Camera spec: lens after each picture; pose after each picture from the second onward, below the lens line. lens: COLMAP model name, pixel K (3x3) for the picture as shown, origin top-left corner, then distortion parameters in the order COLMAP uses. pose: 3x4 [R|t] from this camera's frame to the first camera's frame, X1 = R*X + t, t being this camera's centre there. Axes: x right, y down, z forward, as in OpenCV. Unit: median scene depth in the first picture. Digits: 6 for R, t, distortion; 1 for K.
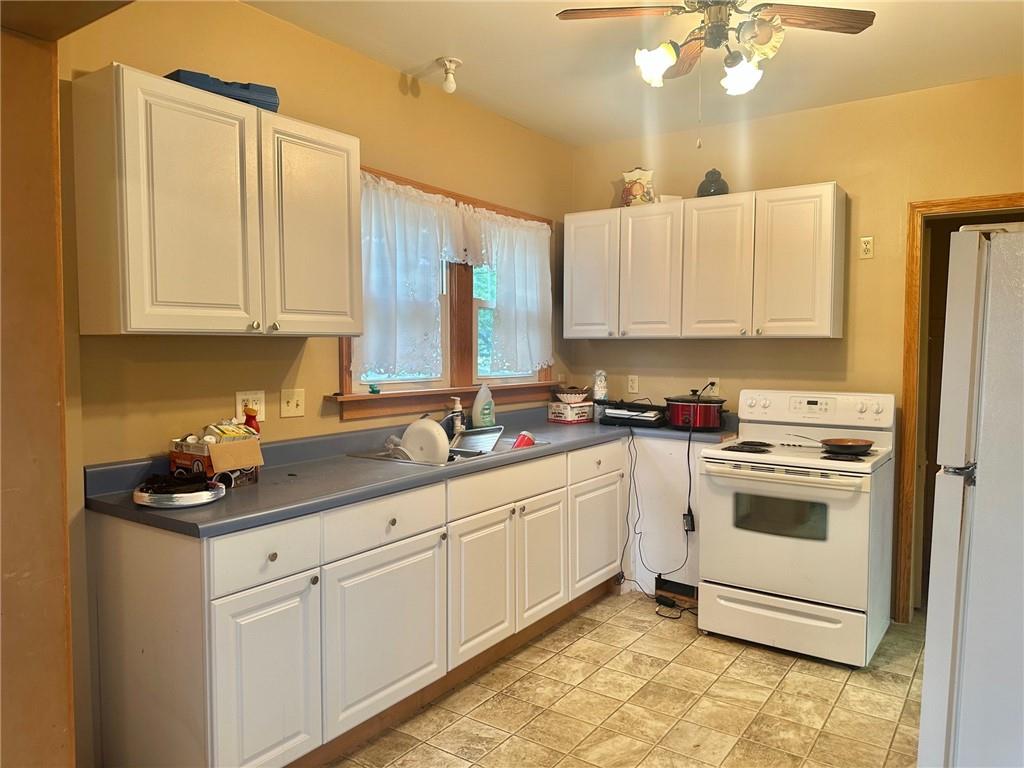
lens RADIAL K [[731.6, 0, 512.0], [0, 731.6, 384.0], [0, 0, 1]] dist [0.122520, -0.155471]
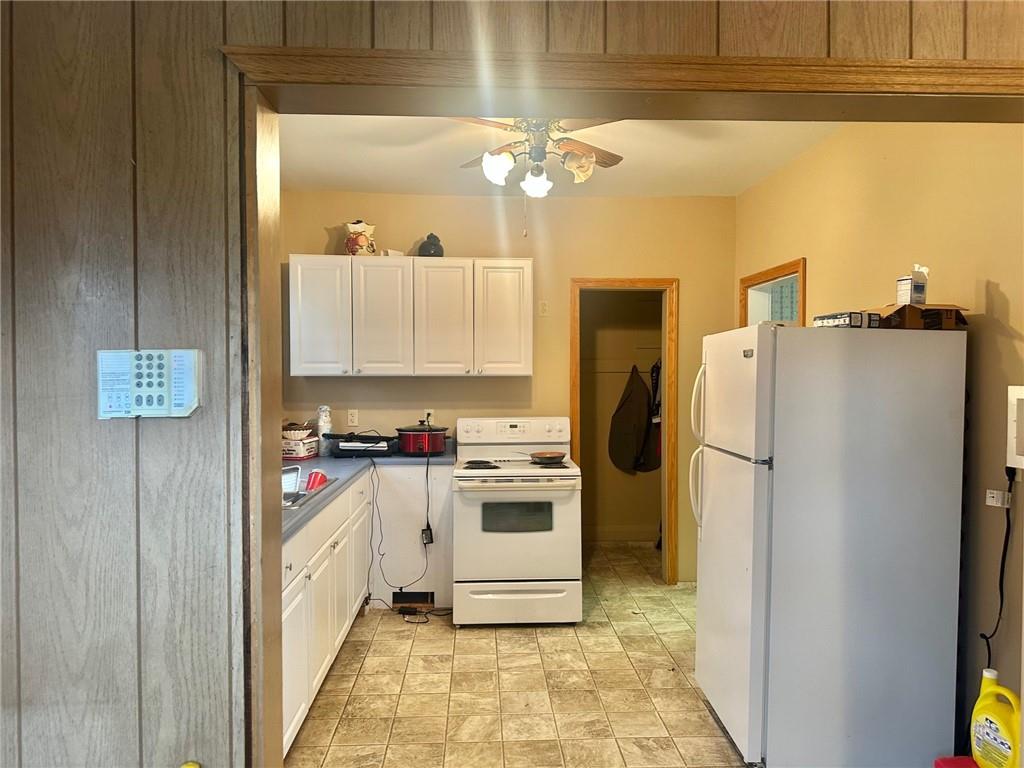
lens RADIAL K [[731.6, 0, 512.0], [0, 731.6, 384.0], [0, 0, 1]] dist [0.122520, -0.155471]
pose [[0.800528, -0.015909, 0.599084, -0.362470], [0.039658, 0.998863, -0.026469, -0.014434], [-0.597982, 0.044948, 0.800248, -0.003684]]
